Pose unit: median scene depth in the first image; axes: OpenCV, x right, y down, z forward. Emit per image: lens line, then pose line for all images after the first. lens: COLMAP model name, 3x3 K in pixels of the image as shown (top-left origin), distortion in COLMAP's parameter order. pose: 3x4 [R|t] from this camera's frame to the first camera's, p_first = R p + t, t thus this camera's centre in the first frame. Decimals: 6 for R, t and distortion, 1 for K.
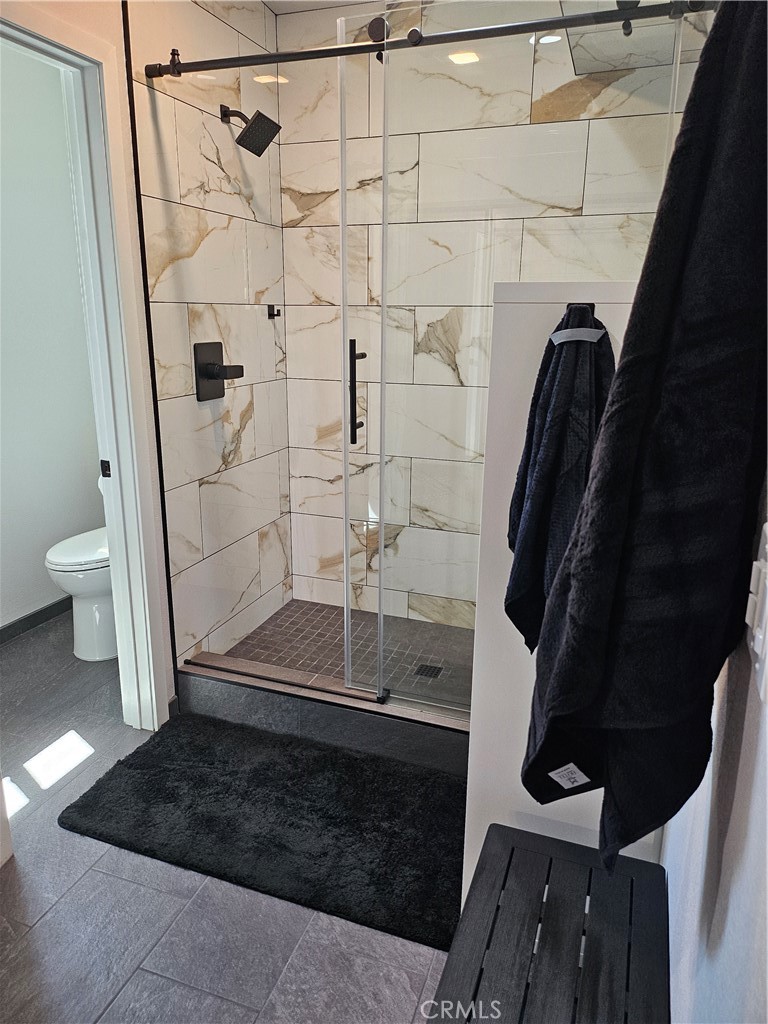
lens RADIAL K [[726.8, 0, 384.0], [0, 726.8, 512.0], [0, 0, 1]] dist [0.086008, -0.100973]
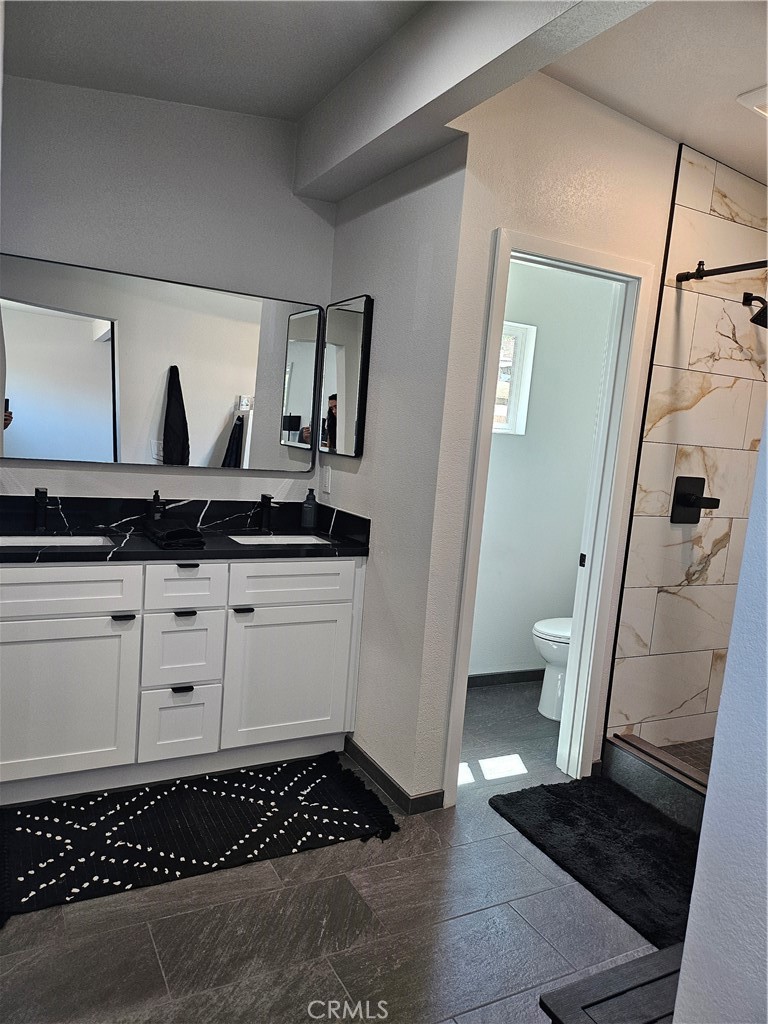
lens RADIAL K [[726.8, 0, 384.0], [0, 726.8, 512.0], [0, 0, 1]] dist [0.086008, -0.100973]
pose [[0.747246, 0.128747, -0.651957, 0.179787], [-0.248662, 0.963955, -0.094646, 0.063875], [0.616272, 0.232841, 0.752326, -0.205109]]
